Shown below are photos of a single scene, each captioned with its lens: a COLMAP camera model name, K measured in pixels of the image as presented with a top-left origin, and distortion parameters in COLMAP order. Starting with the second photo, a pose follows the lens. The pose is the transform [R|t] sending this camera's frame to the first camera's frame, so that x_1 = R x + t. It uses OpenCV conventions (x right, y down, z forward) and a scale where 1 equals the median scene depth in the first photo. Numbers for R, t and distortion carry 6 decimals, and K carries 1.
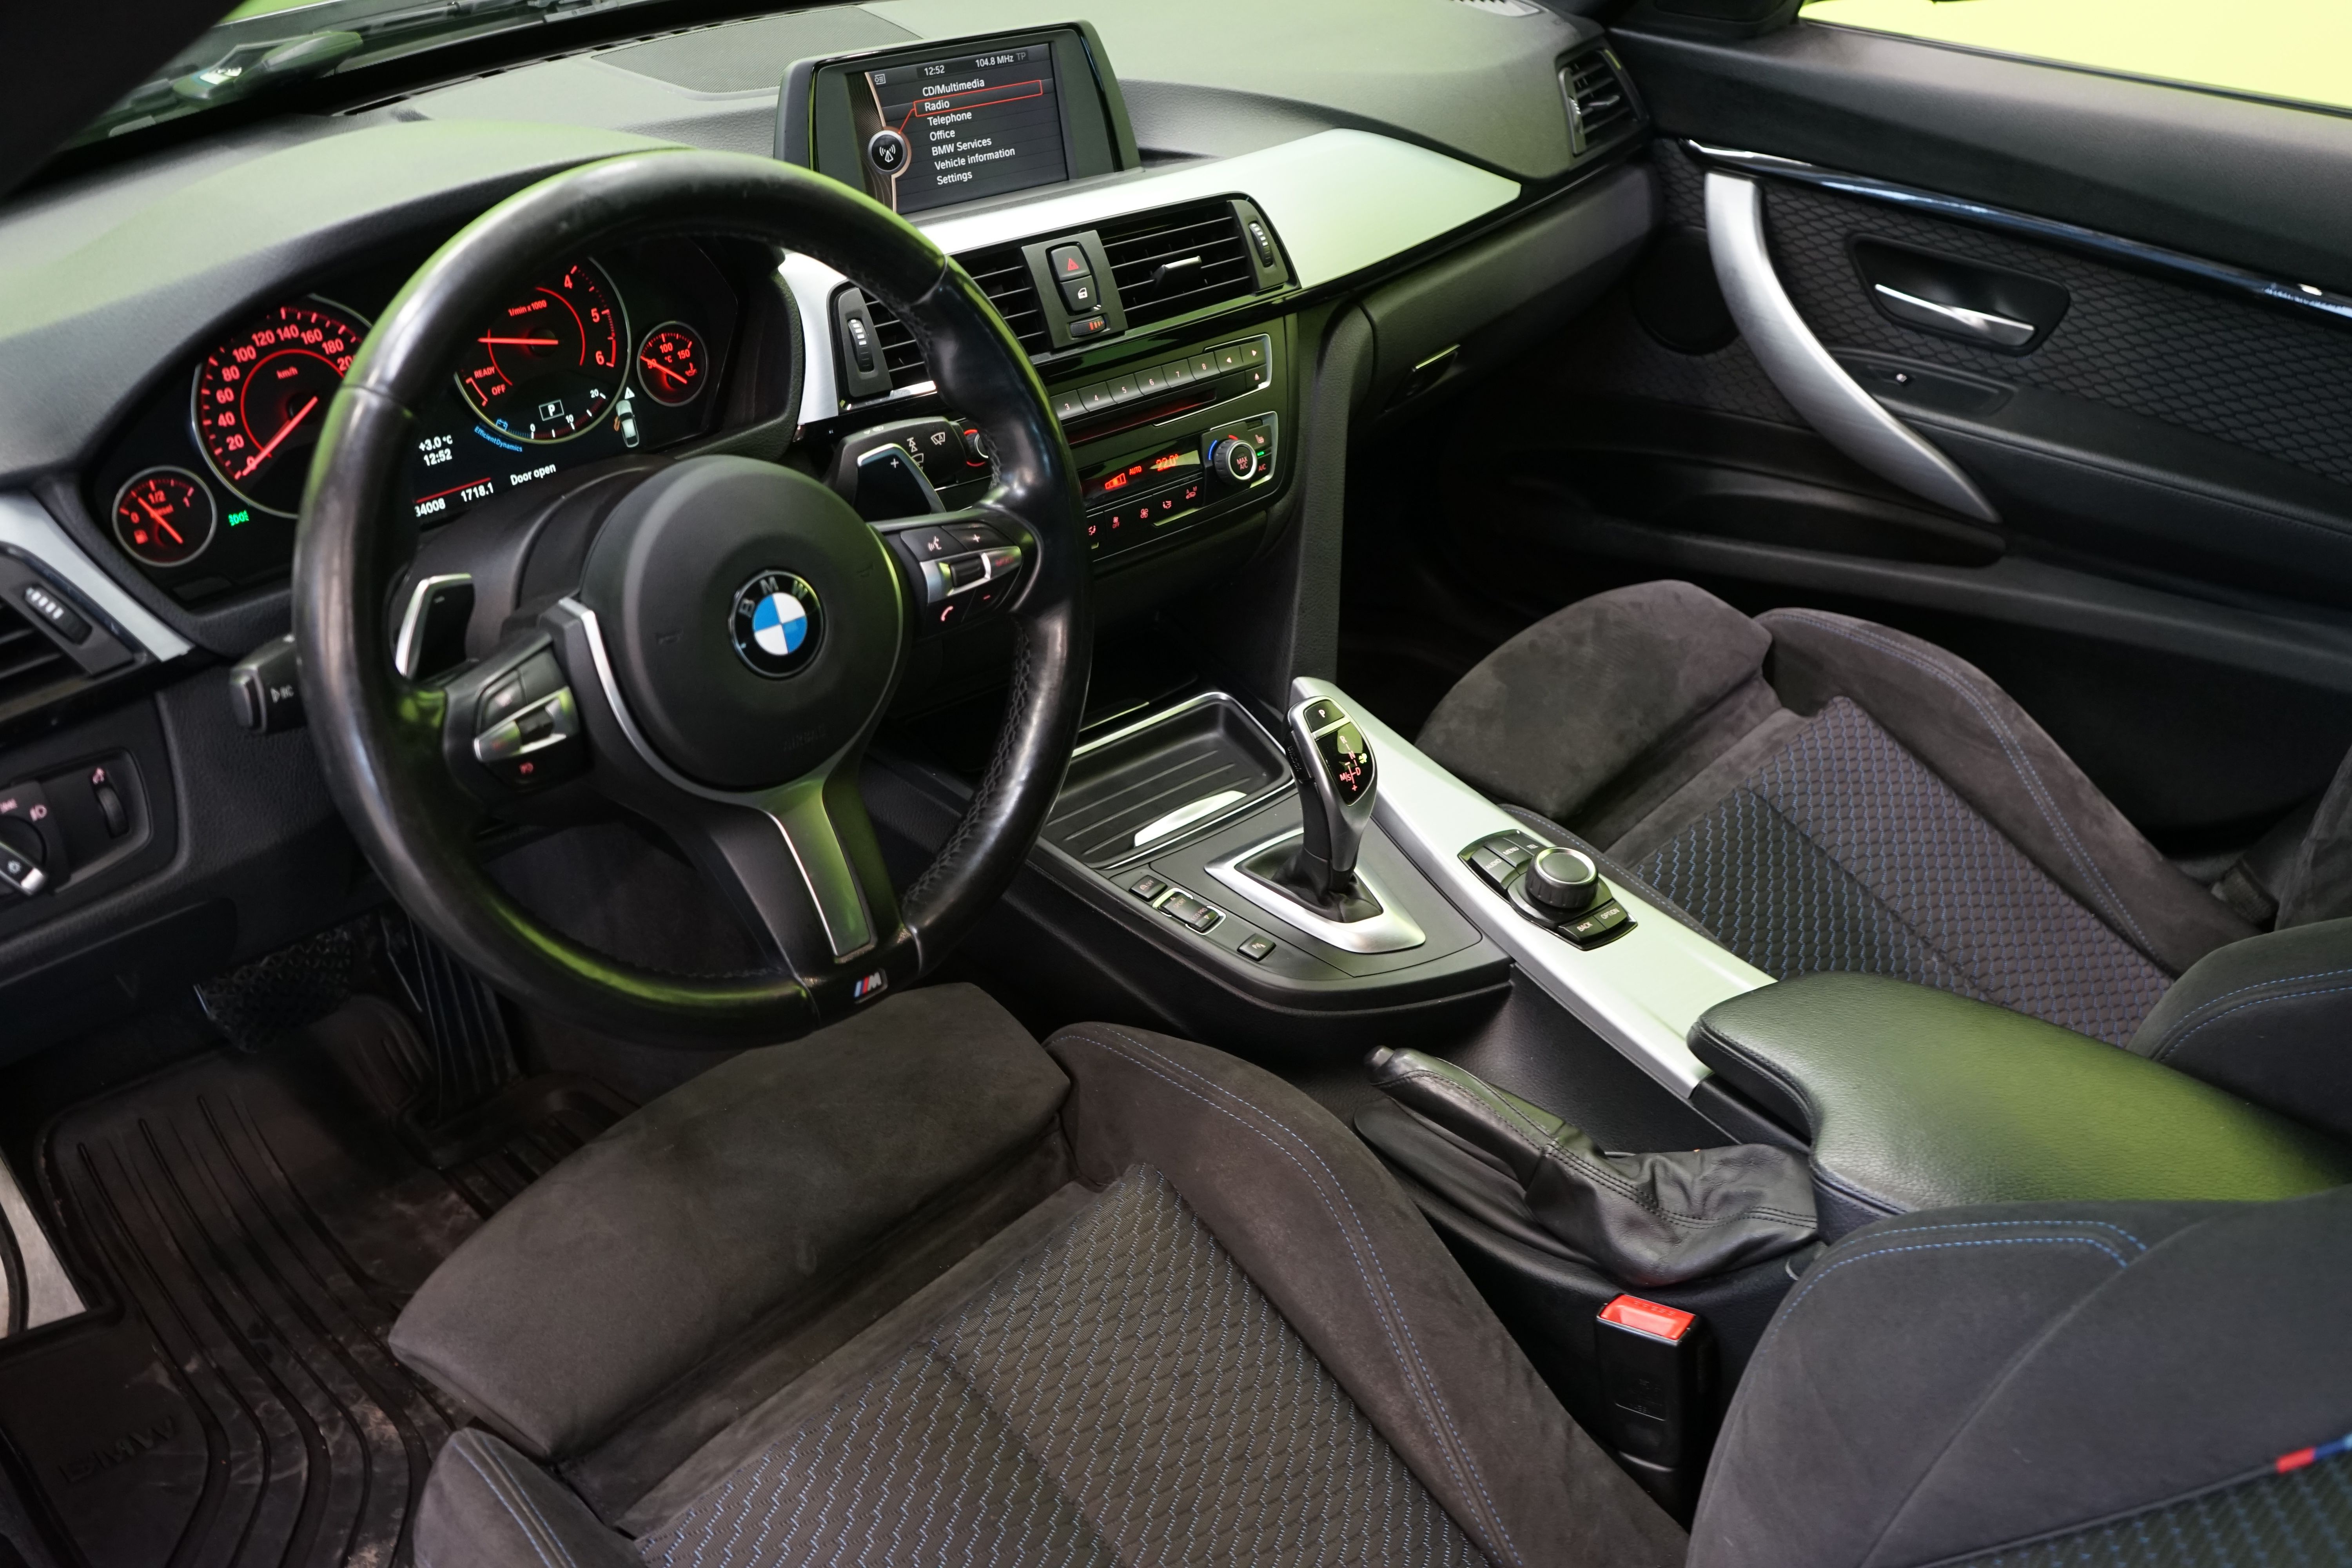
lens RADIAL K [[2059.2, 0, 1176.0], [0, 2059.2, 784.0], [0, 0, 1]] dist [-0.005403, 0.001362]
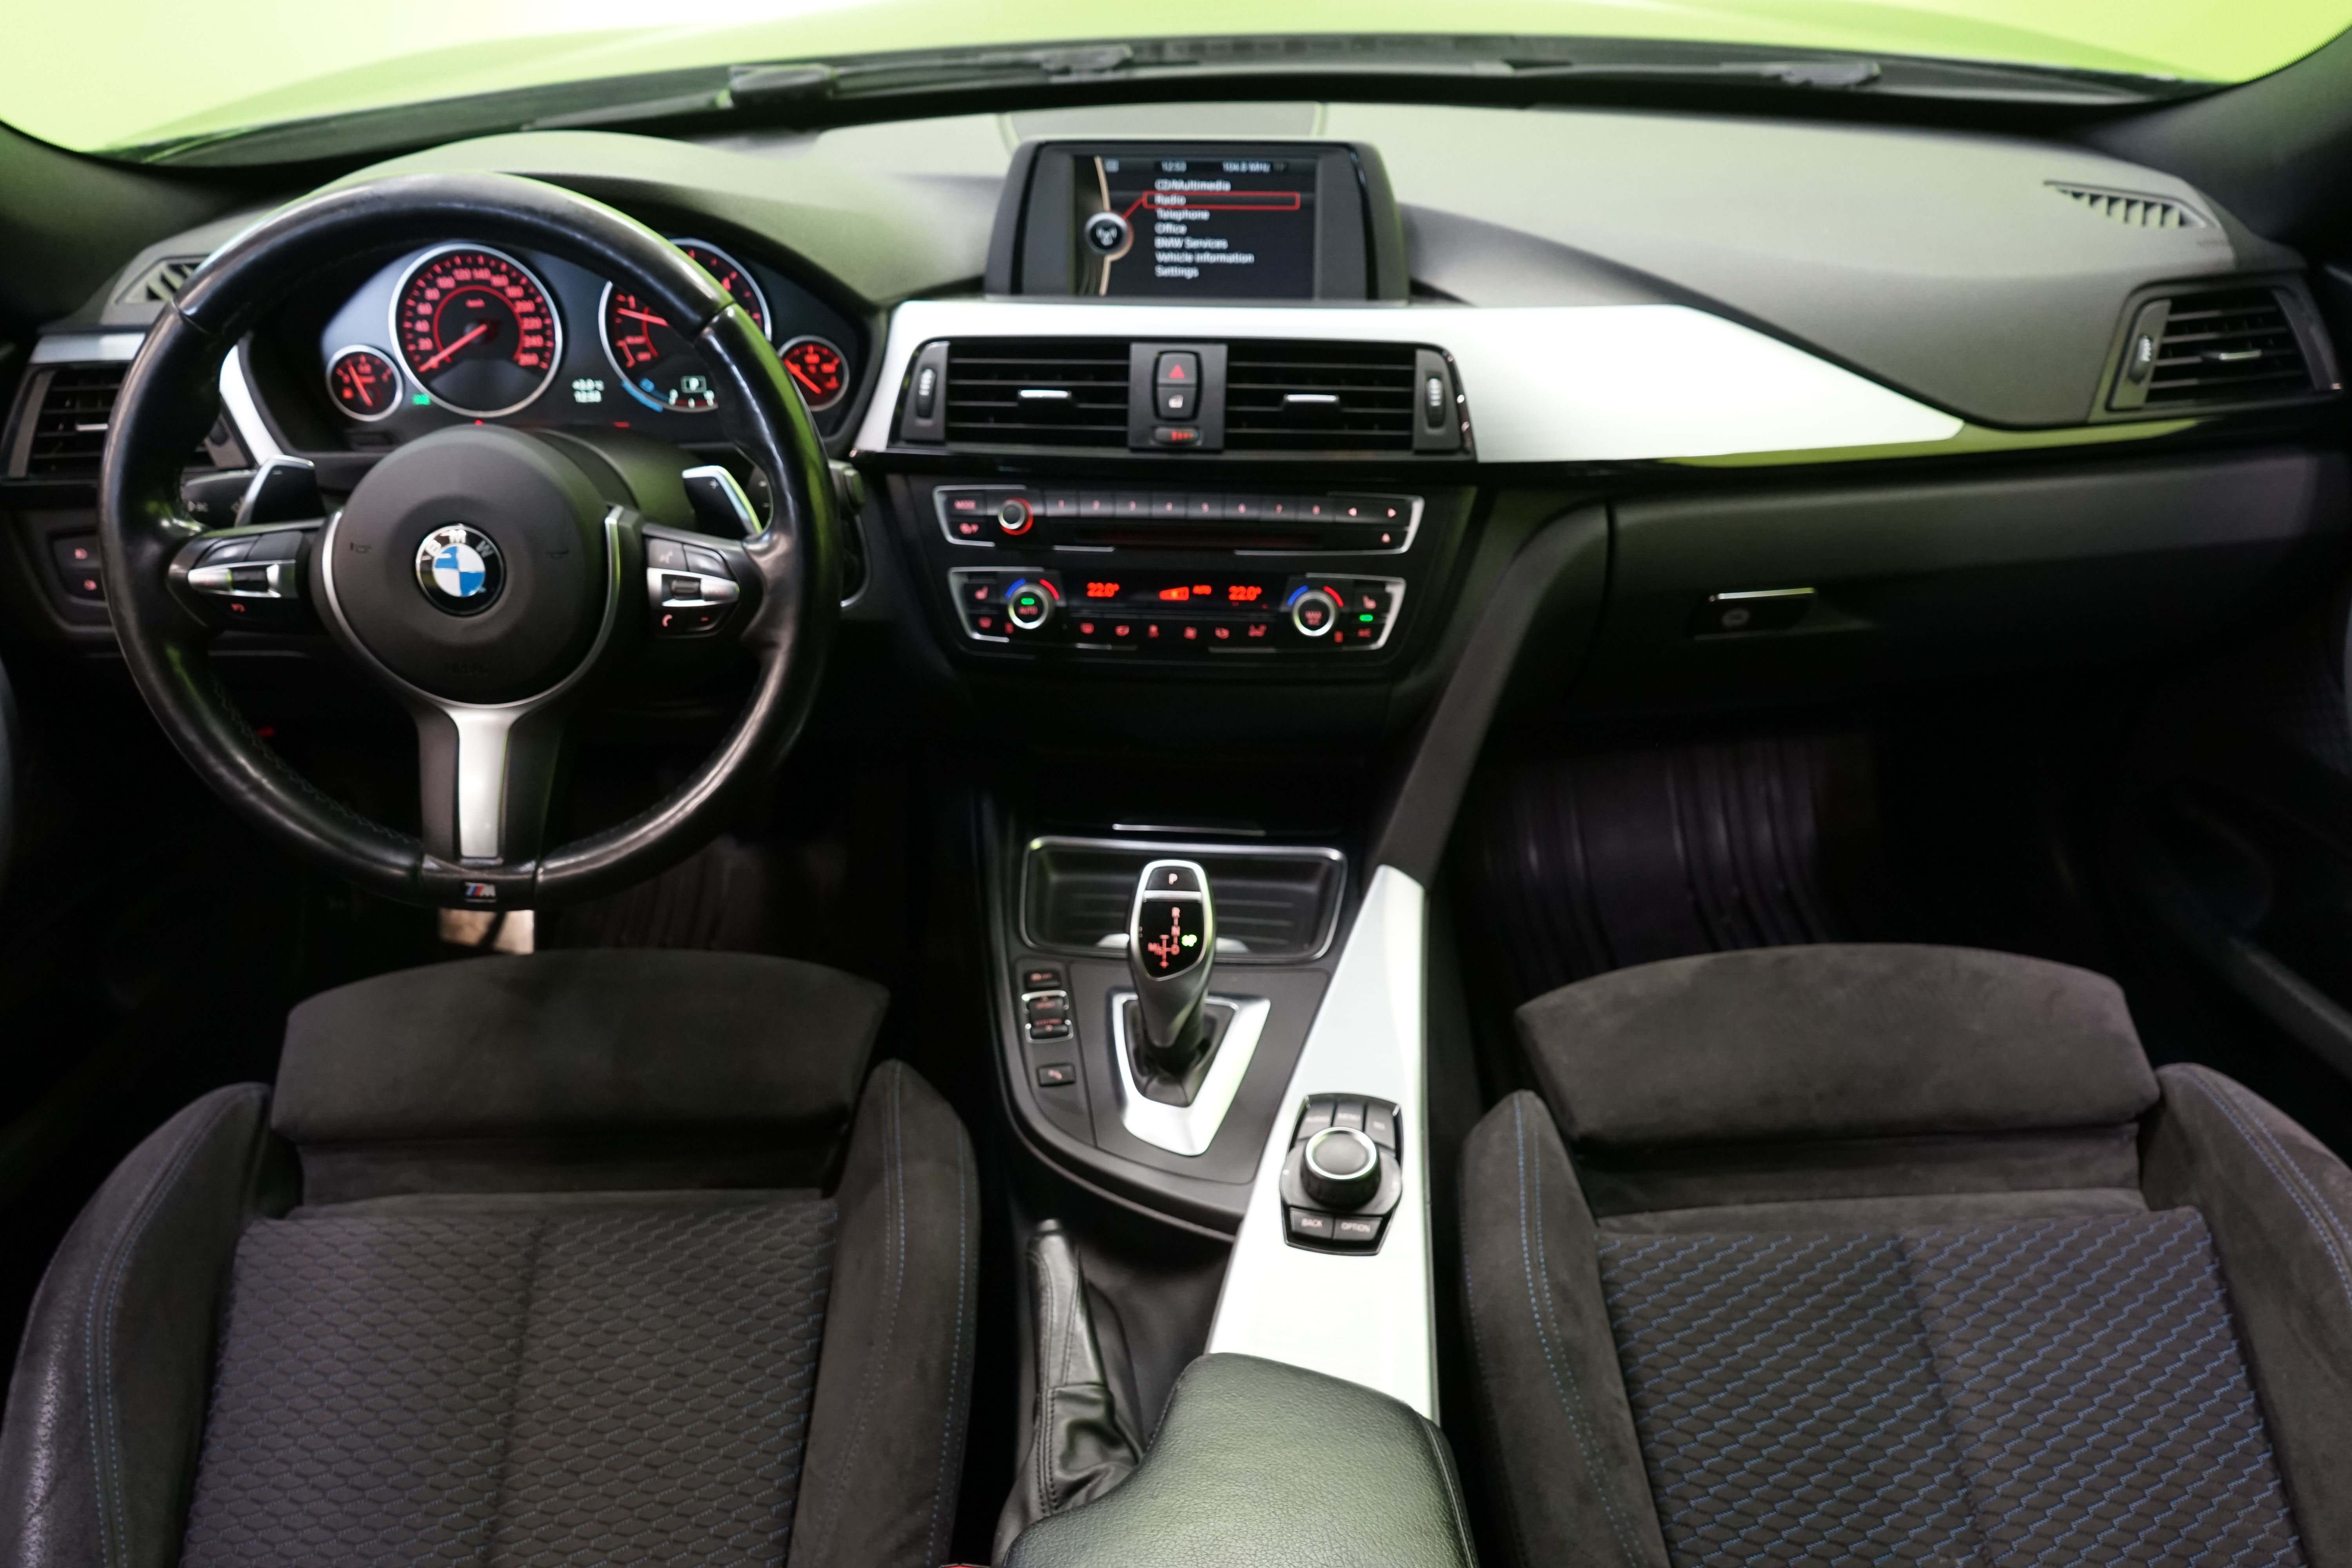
lens RADIAL K [[1913.4, 0, 1176.0], [0, 1913.4, 784.0], [0, 0, 1]] dist [-0.008723, 0.022181]
pose [[0.677800, 0.350025, -0.646582, 0.612040], [-0.357280, 0.925400, 0.126432, -0.182261], [0.642602, 0.145315, 0.752294, 0.325417]]
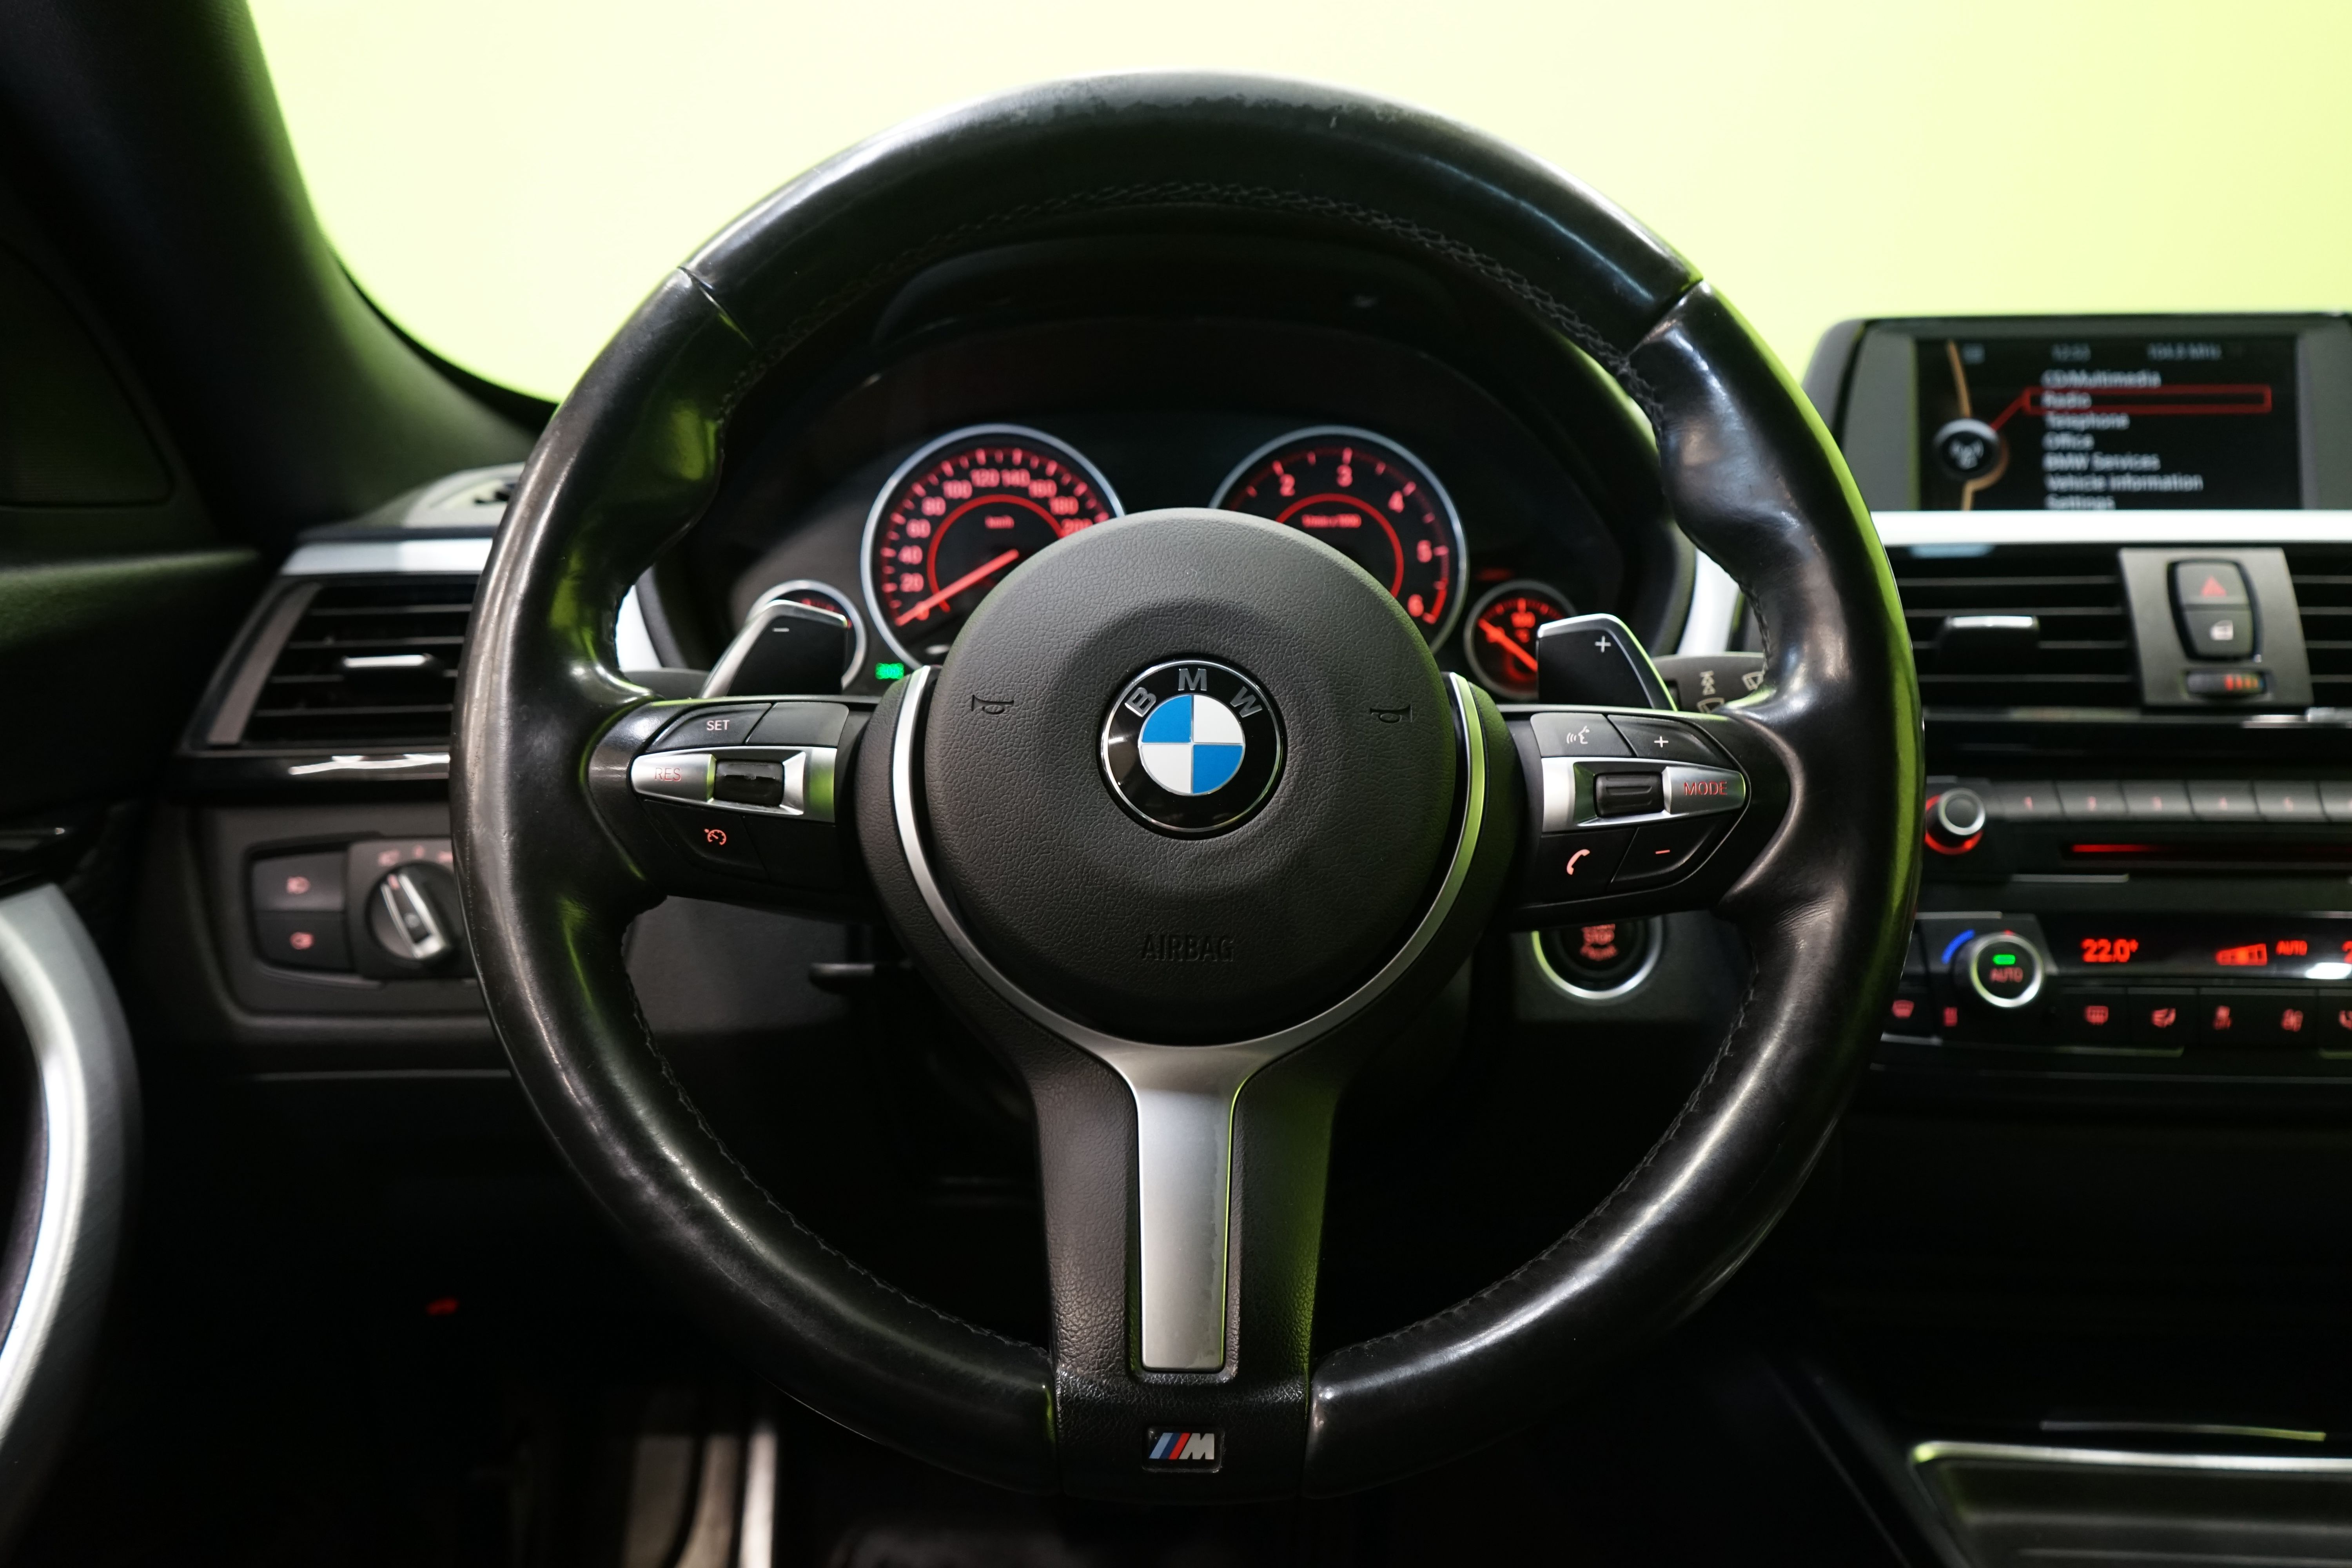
lens RADIAL K [[1913.4, 0, 1176.0], [0, 1913.4, 784.0], [0, 0, 1]] dist [-0.008723, 0.022181]
pose [[0.697351, 0.078086, -0.712464, 0.139876], [-0.362574, 0.895907, -0.256691, 0.053446], [0.618258, 0.437324, 0.653073, 0.463293]]
